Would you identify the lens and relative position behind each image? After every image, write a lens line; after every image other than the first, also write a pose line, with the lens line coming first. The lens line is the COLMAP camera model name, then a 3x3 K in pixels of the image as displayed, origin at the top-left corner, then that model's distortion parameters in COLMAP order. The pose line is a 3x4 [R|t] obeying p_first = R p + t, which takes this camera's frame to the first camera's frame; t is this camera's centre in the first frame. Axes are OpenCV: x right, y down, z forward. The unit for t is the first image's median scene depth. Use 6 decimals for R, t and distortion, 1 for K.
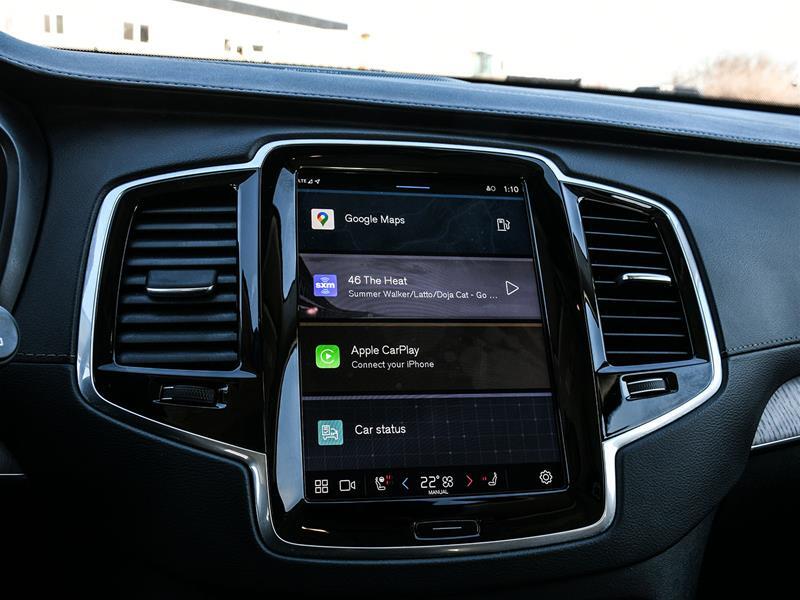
lens RADIAL K [[786.6, 0, 400.3], [0, 786.6, 294.3], [0, 0, 1]] dist [0.001434, 0.000000]
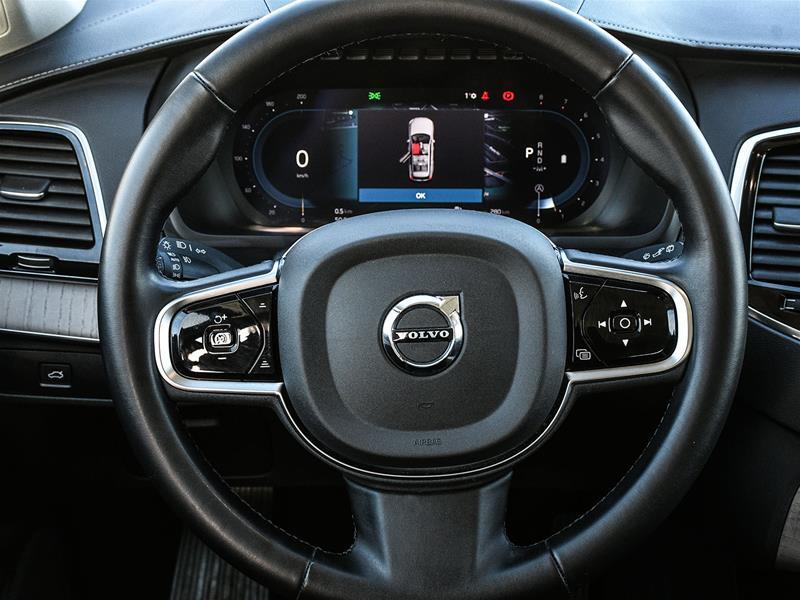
lens RADIAL K [[1392.6, 0, 395.1], [0, 1392.6, 291.8], [0, 0, 1]] dist [0.000301, 0.000000]
pose [[0.938337, 0.097796, -0.331602, -0.124157], [-0.027795, 0.977392, 0.209600, -0.353625], [0.344603, -0.187459, 0.919841, -1.352290]]
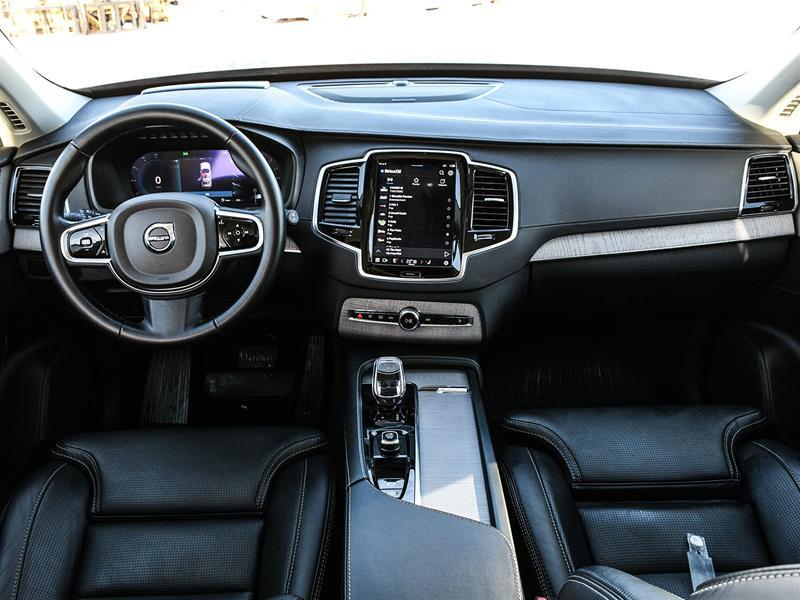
lens RADIAL K [[696.1, 0, 392.8], [0, 696.1, 293.0], [0, 0, 1]] dist [-0.018367, -0.006502]
pose [[0.951896, 0.086209, -0.294045, 0.808811], [-0.013457, 0.970443, 0.240954, -0.328118], [0.306127, -0.225406, 0.924921, -1.707634]]
